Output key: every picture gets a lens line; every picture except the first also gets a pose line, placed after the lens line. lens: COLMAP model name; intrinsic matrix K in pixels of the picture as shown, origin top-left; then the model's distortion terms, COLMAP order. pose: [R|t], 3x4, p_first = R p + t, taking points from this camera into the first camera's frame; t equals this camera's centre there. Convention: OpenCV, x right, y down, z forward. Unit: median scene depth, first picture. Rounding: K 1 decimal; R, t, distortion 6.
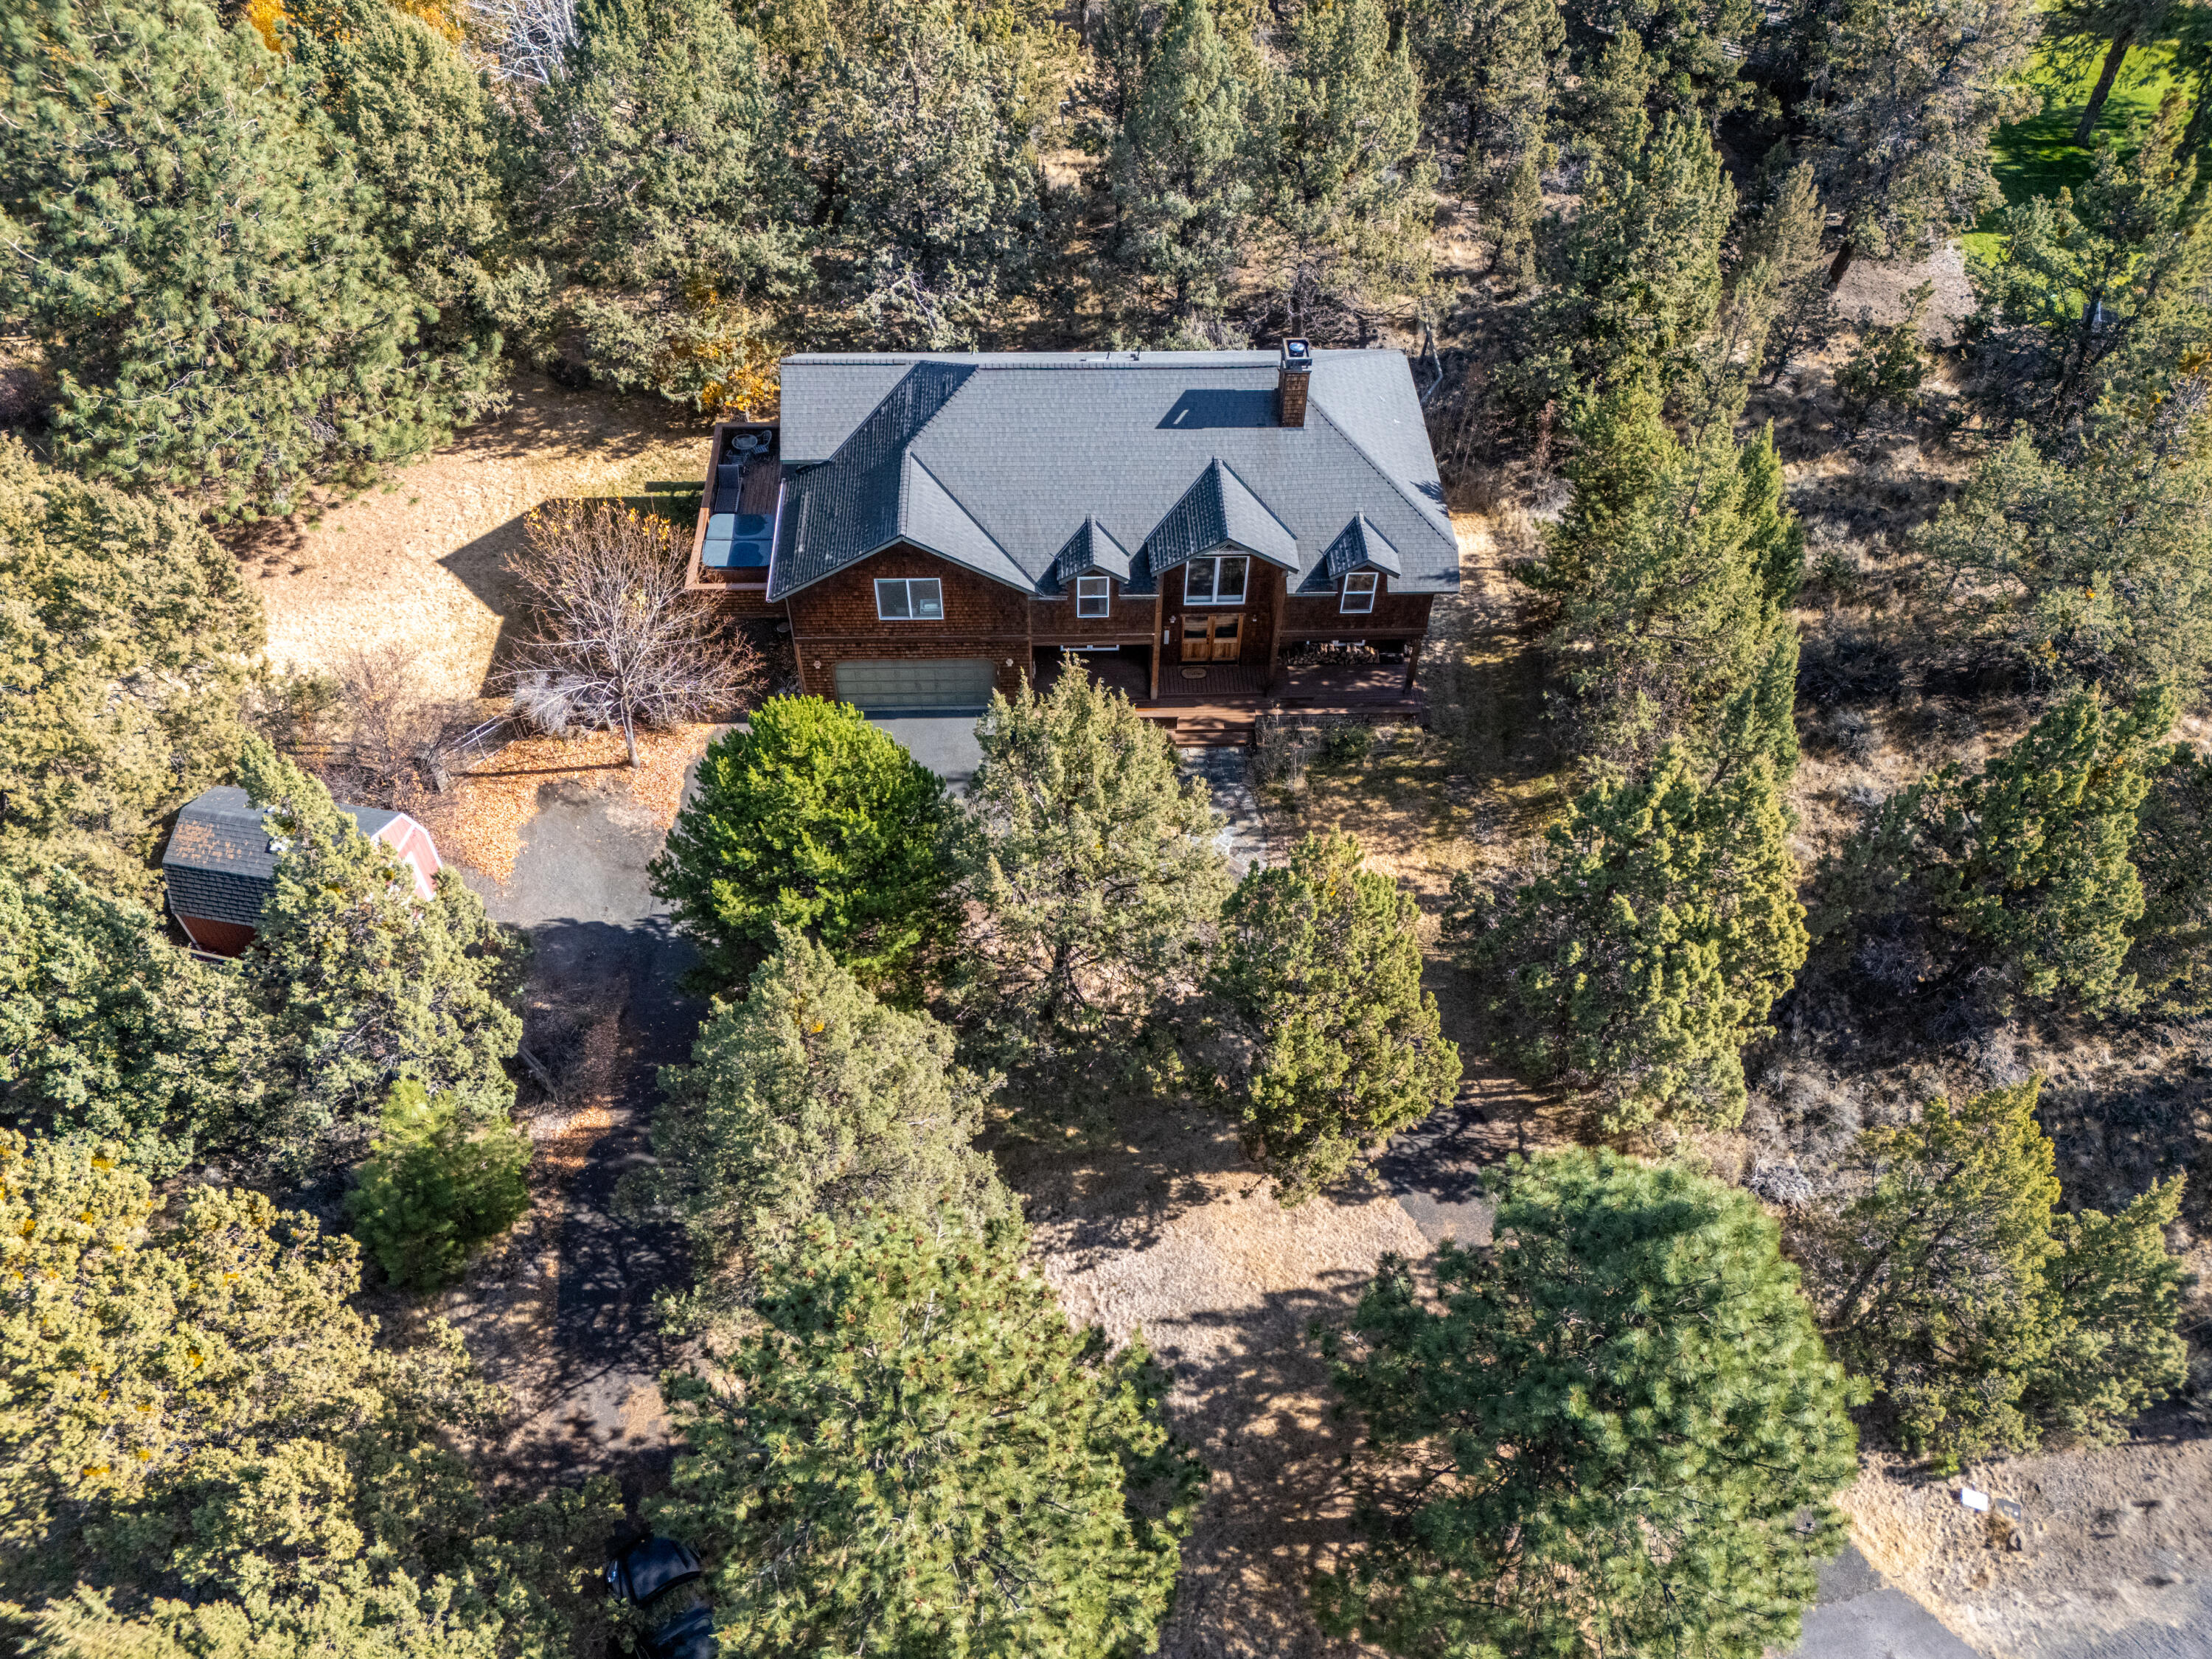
lens RADIAL K [[1607.9, 0, 1106.0], [0, 1607.9, 829.5], [0, 0, 1]] dist [0.136621, -0.001167]
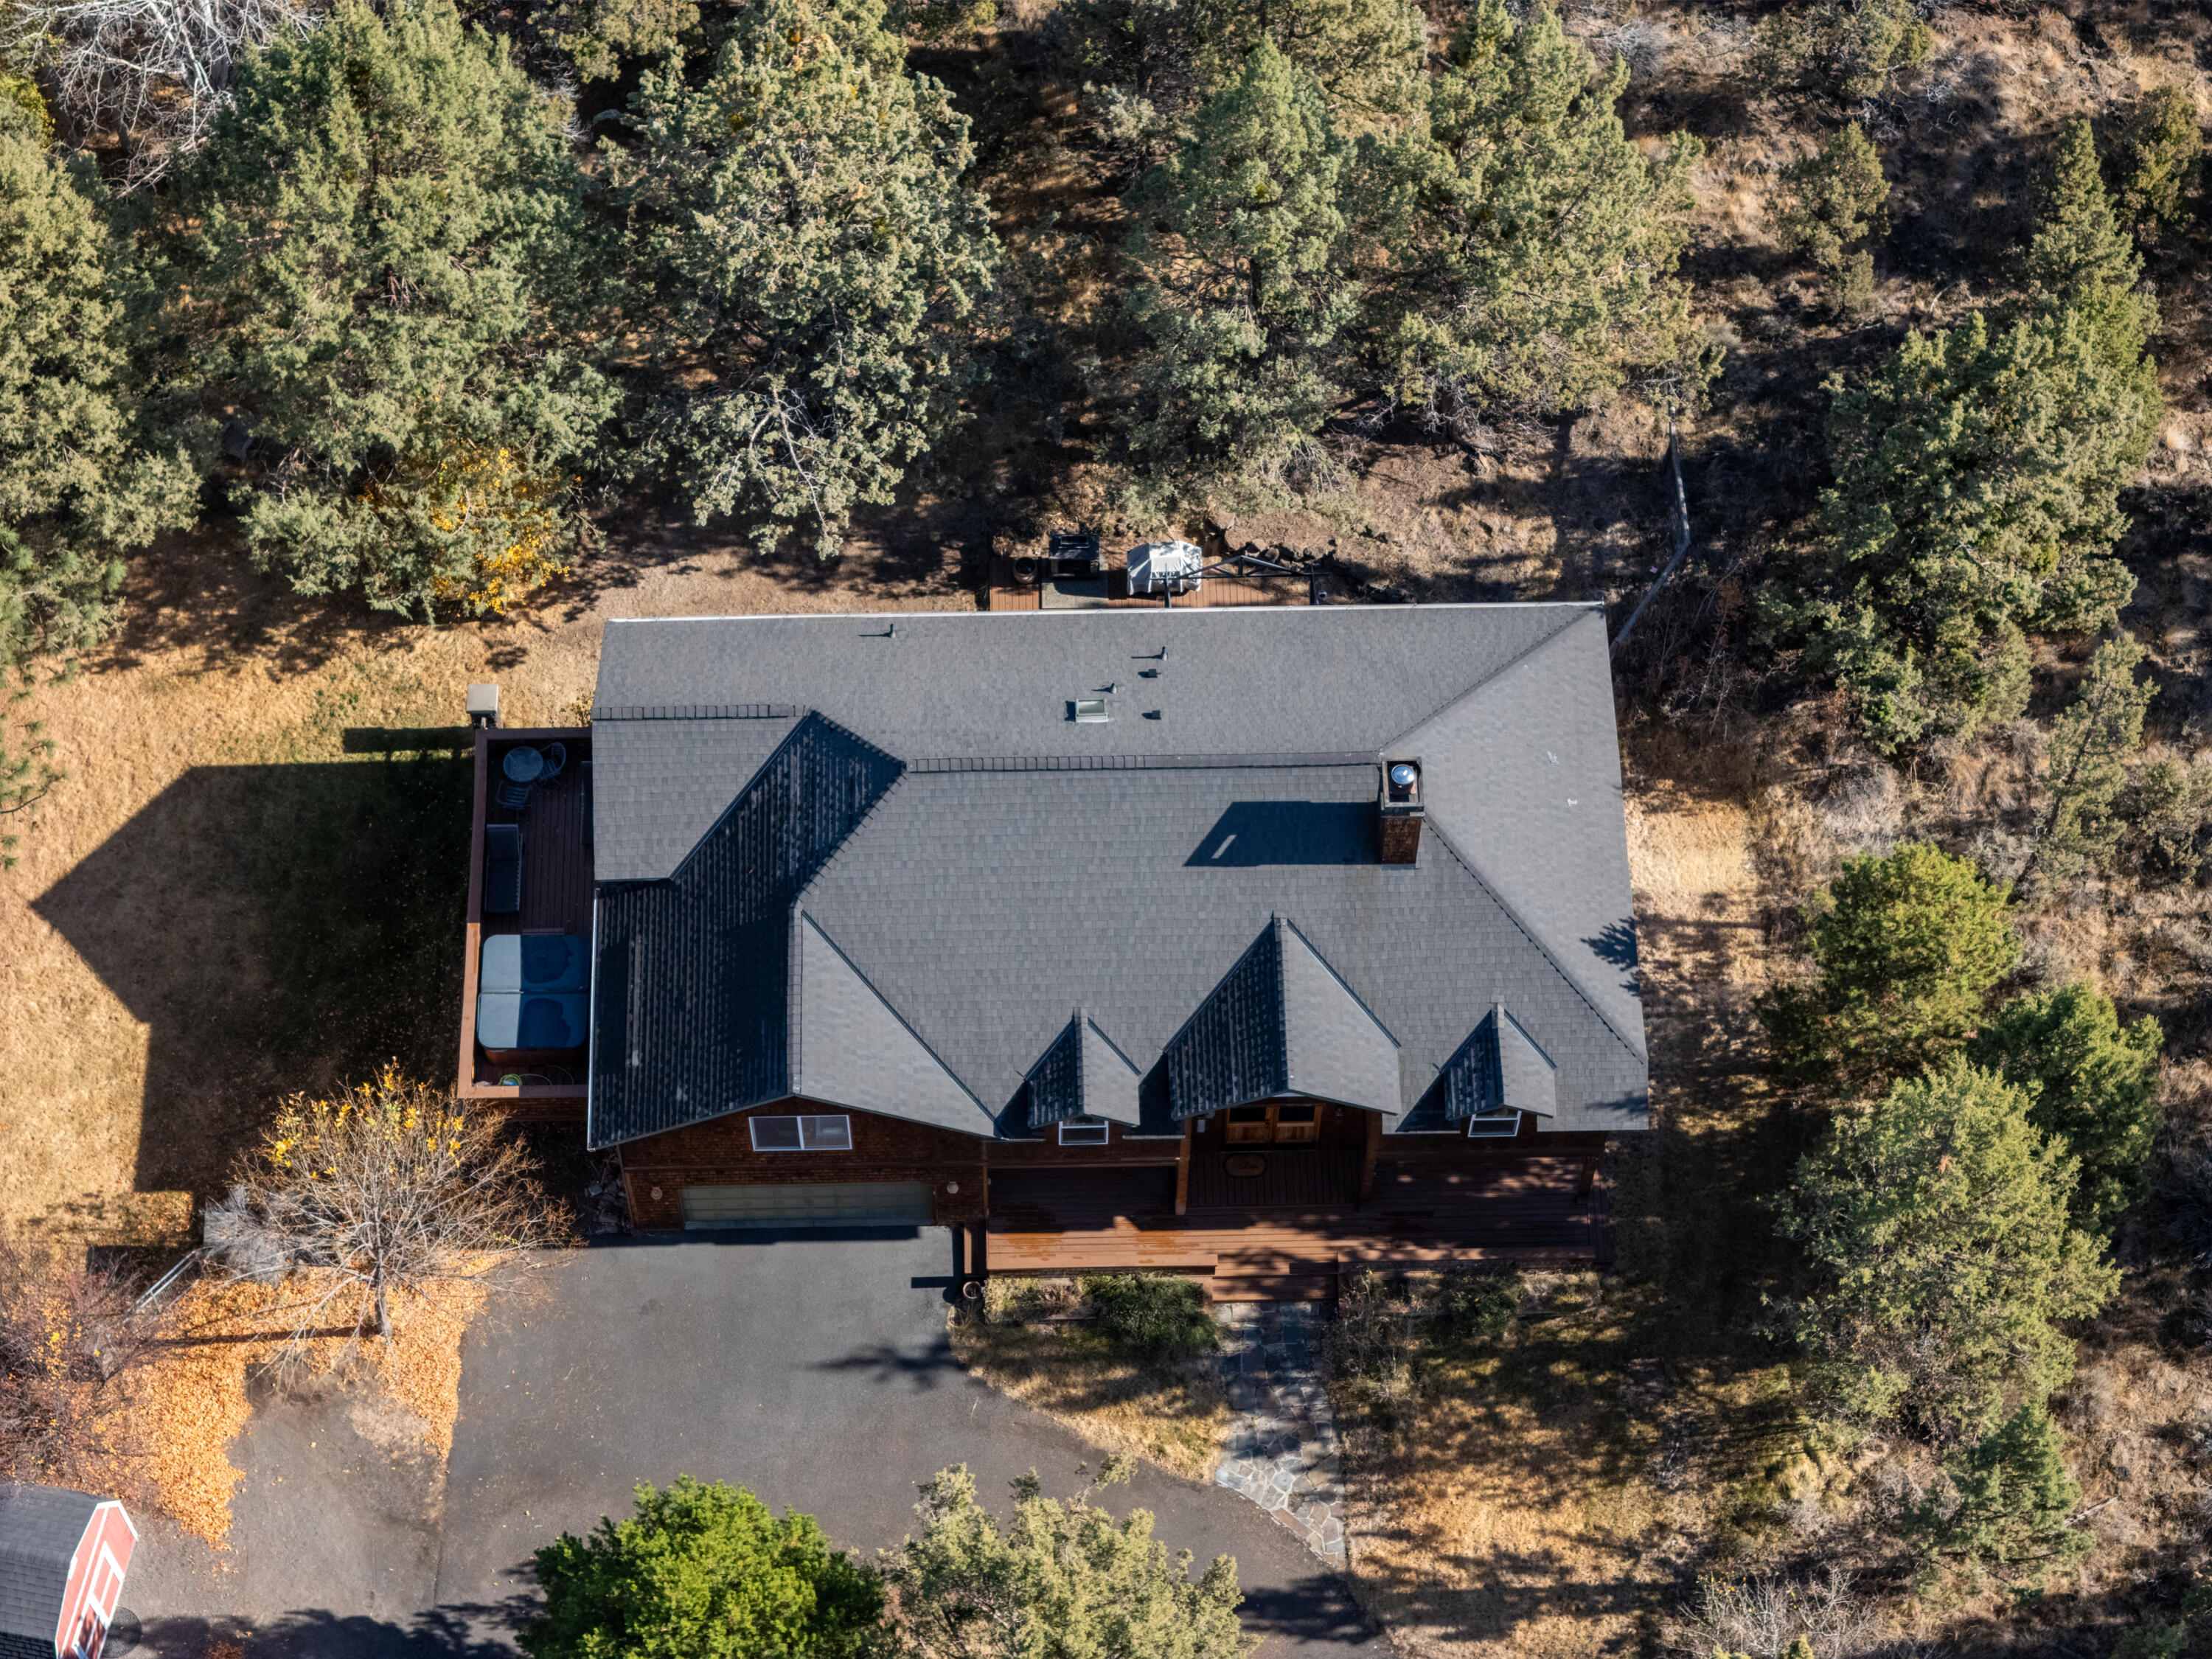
lens RADIAL K [[4465.0, 0, 1106.0], [0, 4465.0, 829.5], [0, 0, 1]] dist [-0.025479, 0.303863]
pose [[0.999875, 0.008269, -0.013453, 0.023299], [-0.004552, 0.966714, 0.255818, -0.699549], [0.015121, -0.255725, 0.966631, -0.684255]]
